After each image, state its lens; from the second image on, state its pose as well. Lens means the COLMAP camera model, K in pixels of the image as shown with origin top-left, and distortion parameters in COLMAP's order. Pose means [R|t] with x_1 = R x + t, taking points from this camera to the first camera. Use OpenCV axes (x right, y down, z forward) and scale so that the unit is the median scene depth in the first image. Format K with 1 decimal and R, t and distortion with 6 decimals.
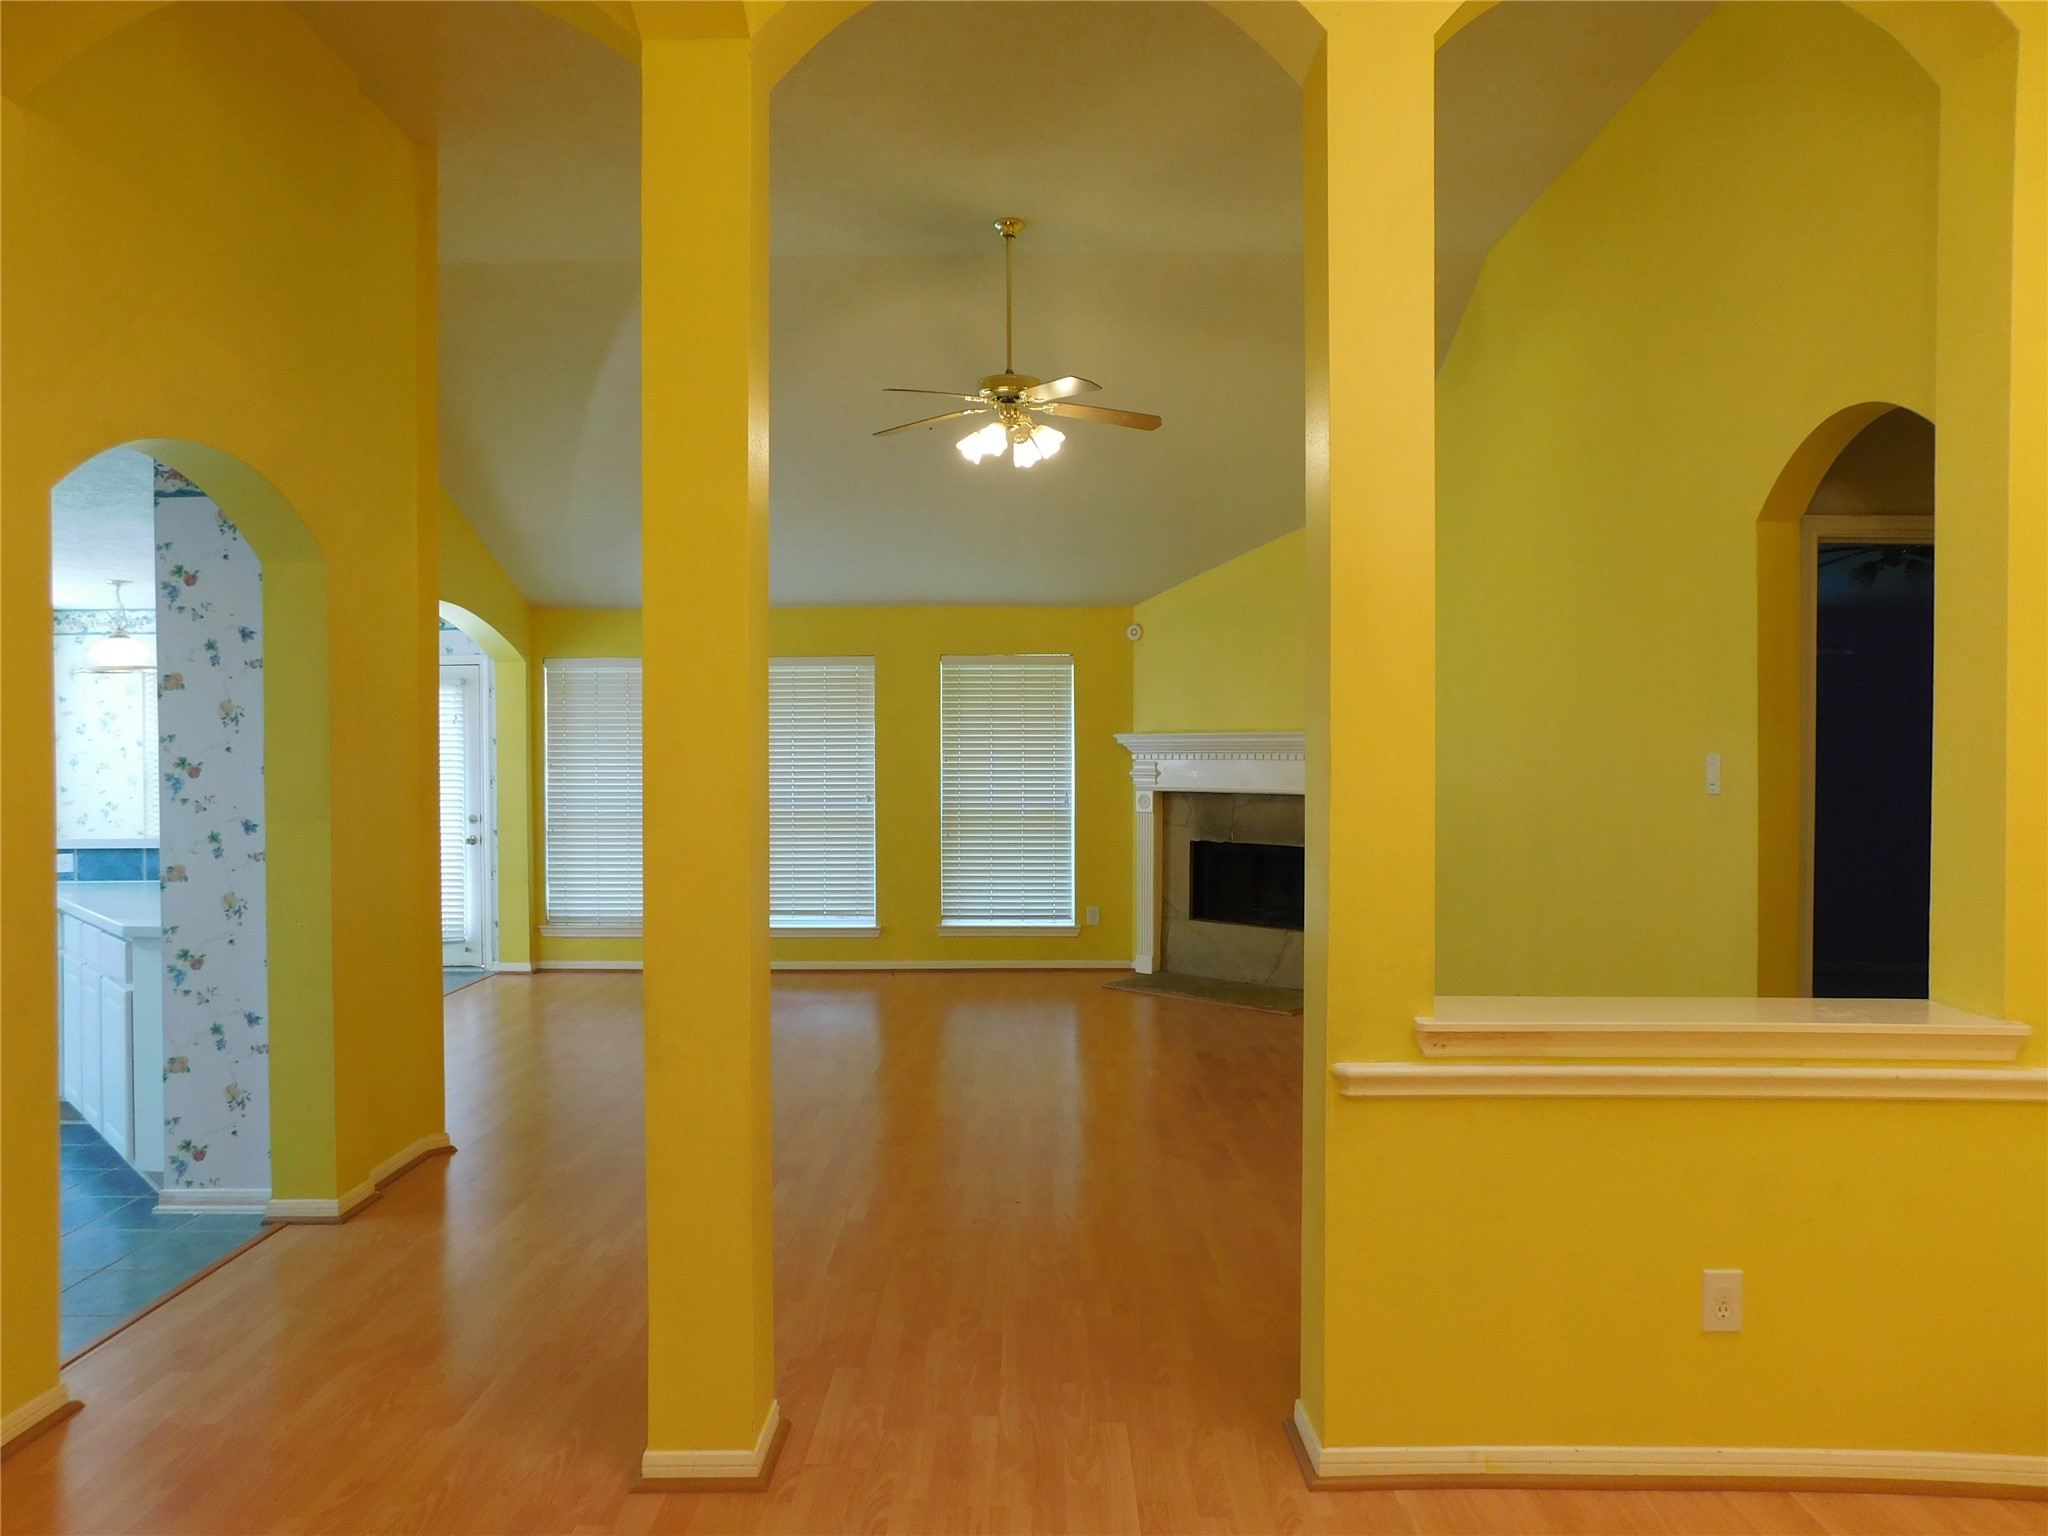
lens RADIAL K [[1355.3, 0, 1036.3], [0, 1355.3, 753.0], [0, 0, 1]] dist [-0.076947, 0.060197]
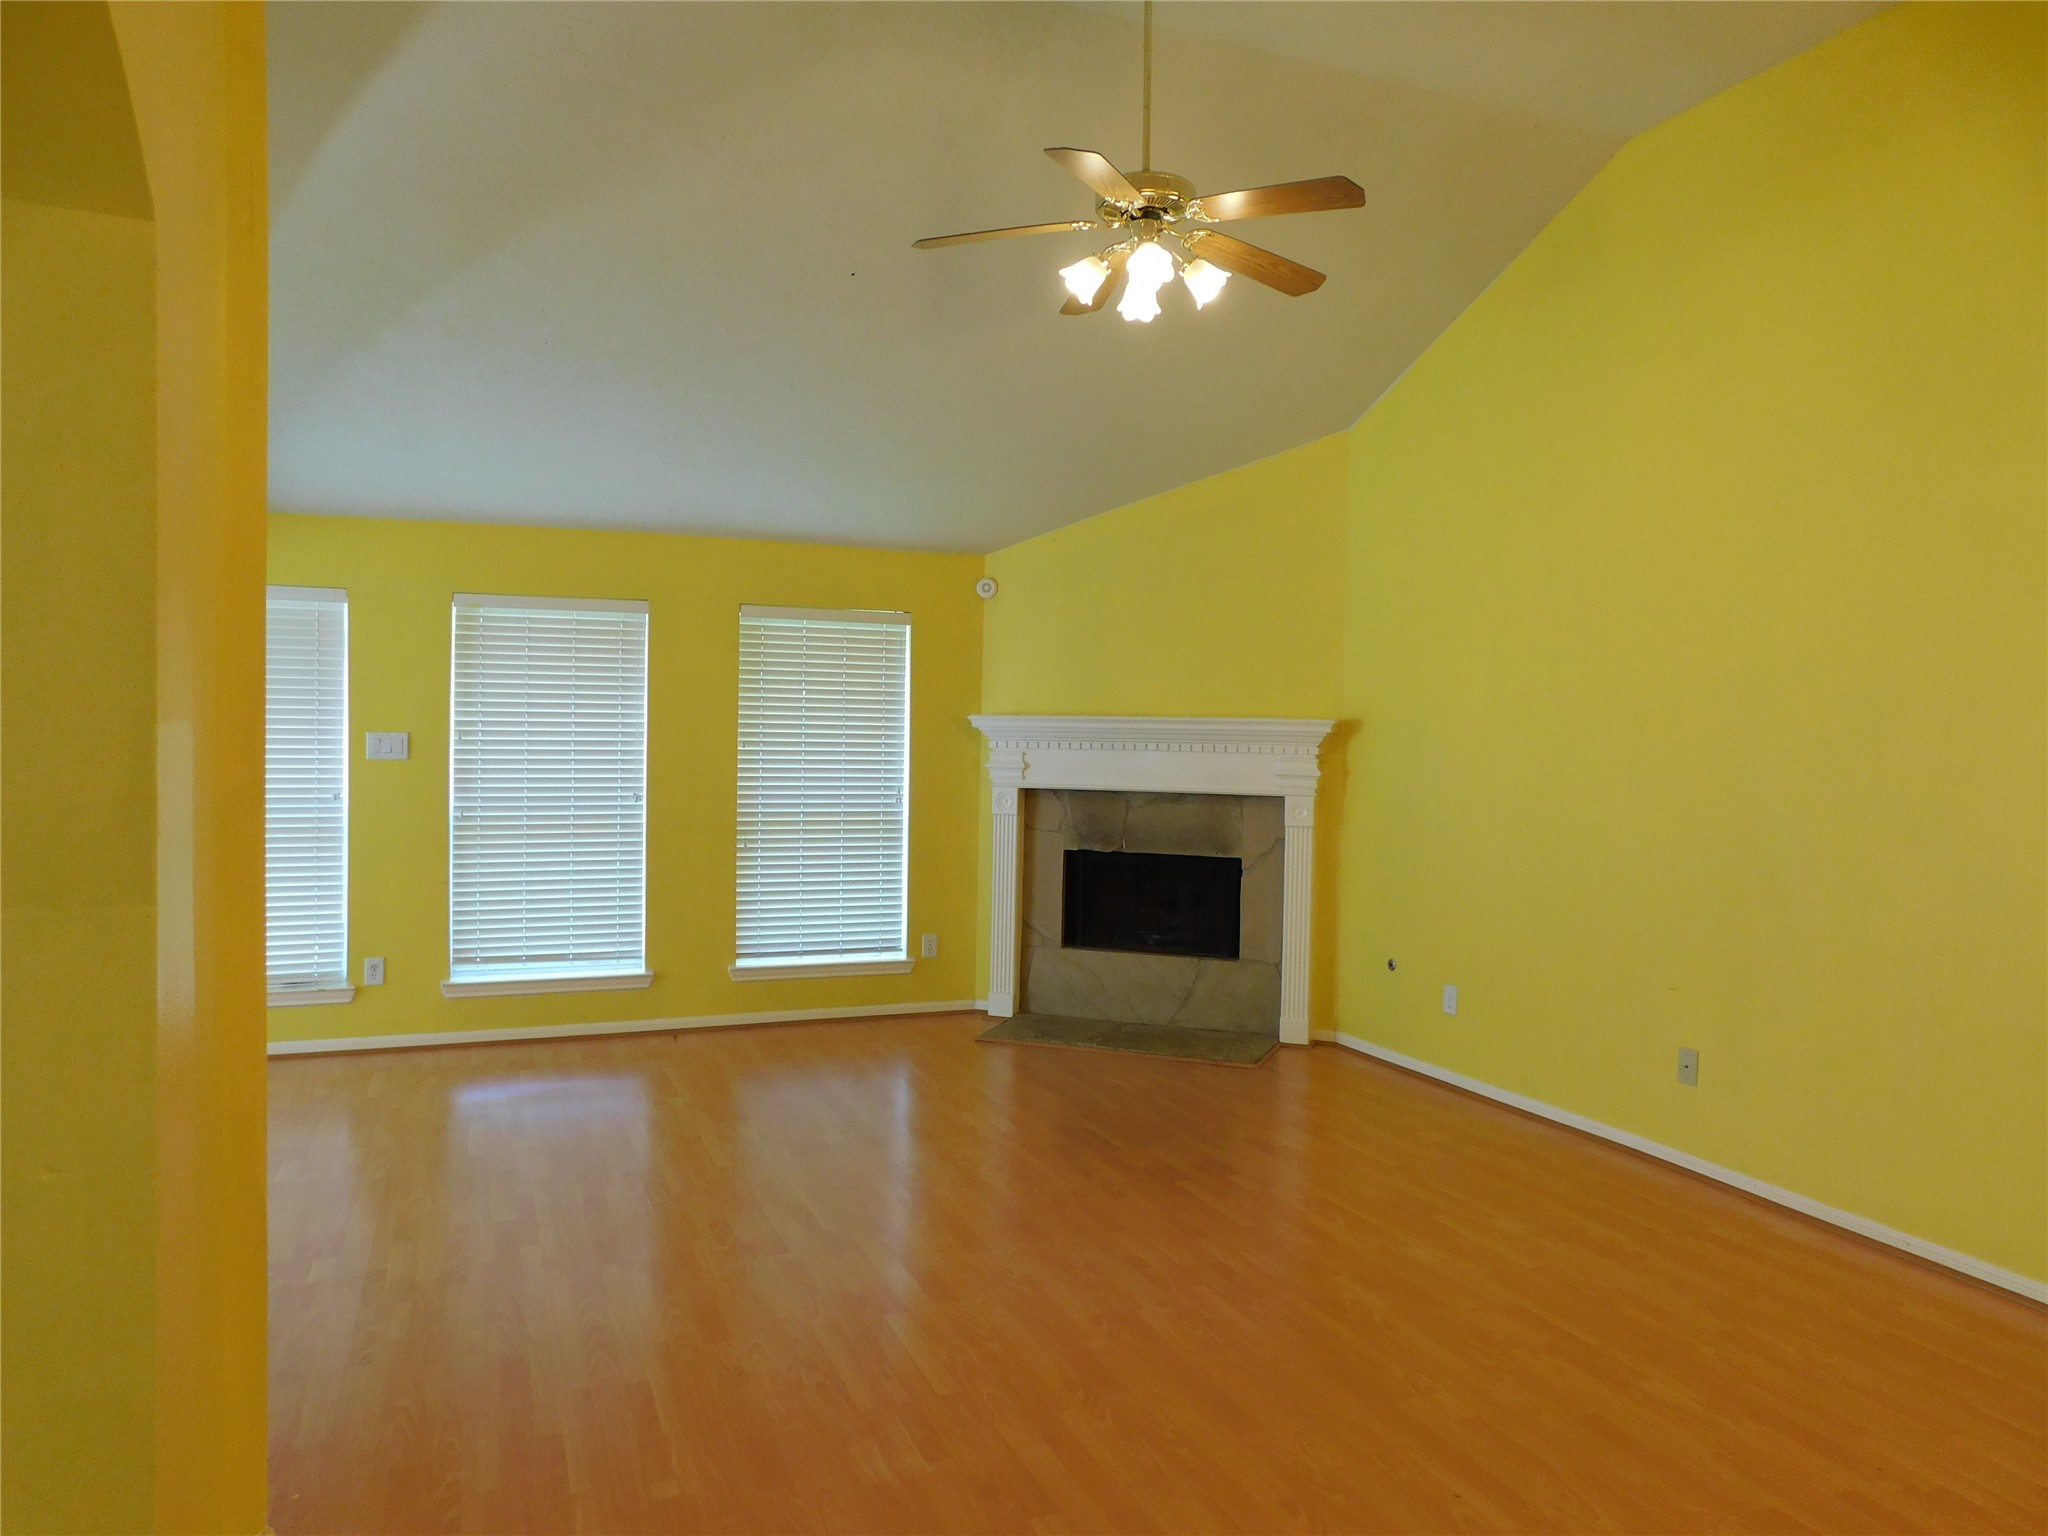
lens RADIAL K [[1357.8, 0, 1031.0], [0, 1357.8, 757.0], [0, 0, 1]] dist [-0.070257, 0.054059]
pose [[0.926972, 0.009140, 0.375019, -0.201033], [-0.015118, 0.999801, 0.013003, -0.000669], [-0.374826, -0.017723, 0.926926, 0.250891]]
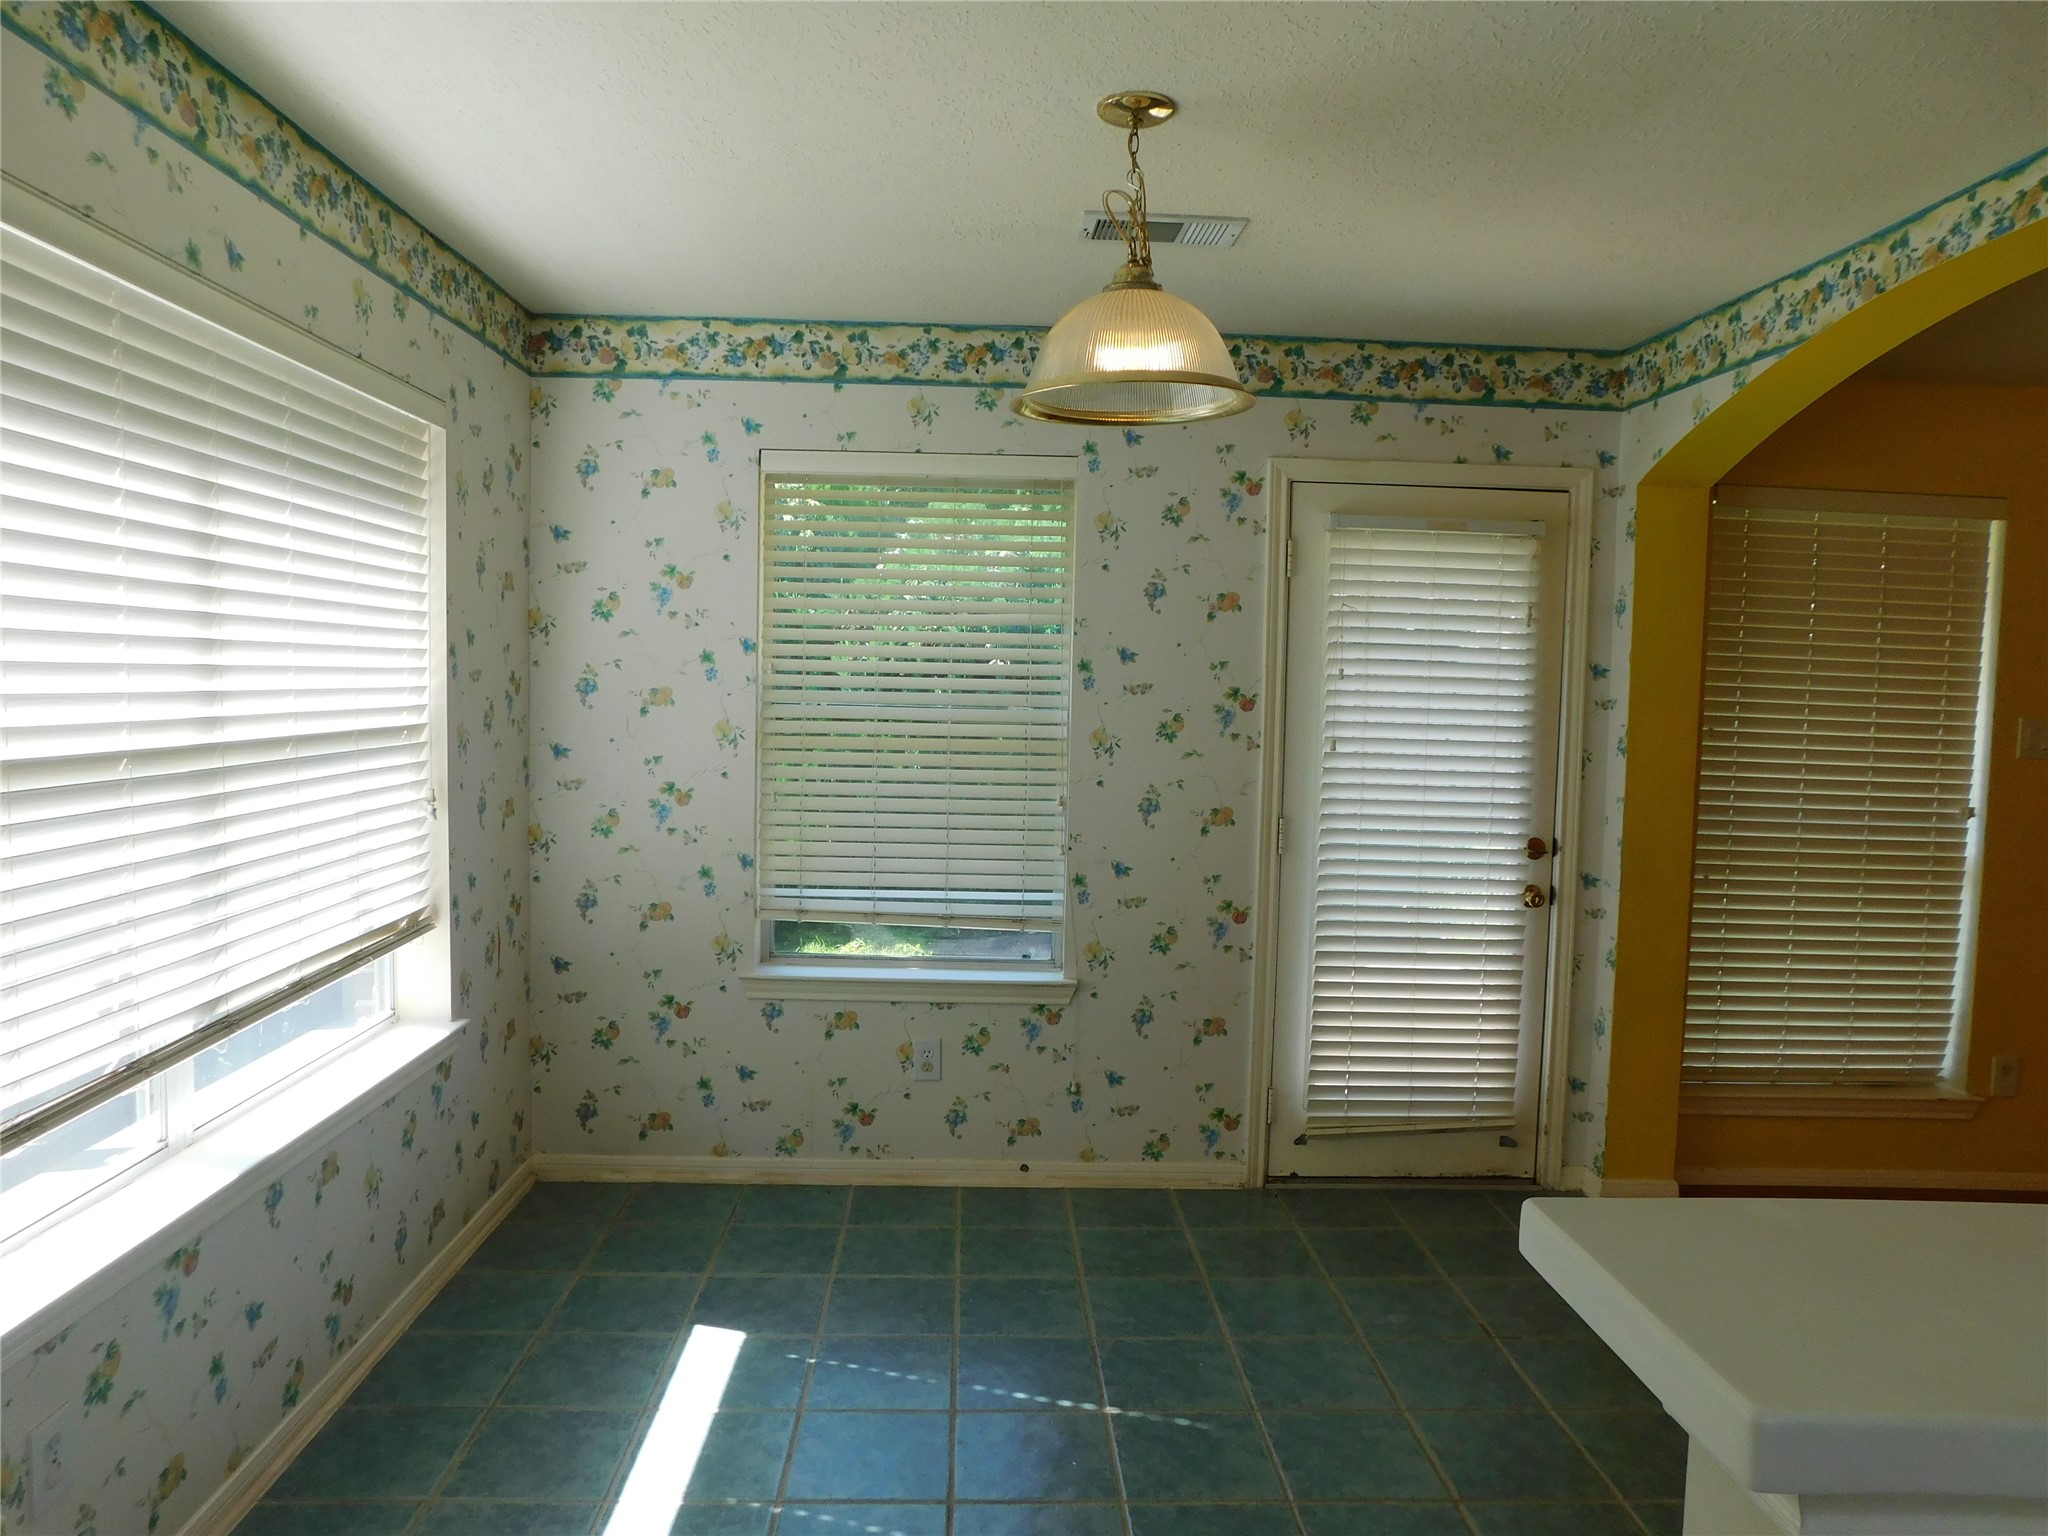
lens RADIAL K [[1337.9, 0, 1024.0], [0, 1337.9, 768.0], [0, 0, 1]] dist [-0.083180, 0.042563]
pose [[0.998891, 0.031306, 0.035161, -0.608310], [-0.033339, 0.997713, 0.058800, 0.003686], [-0.033240, -0.059907, 0.997650, 0.582429]]
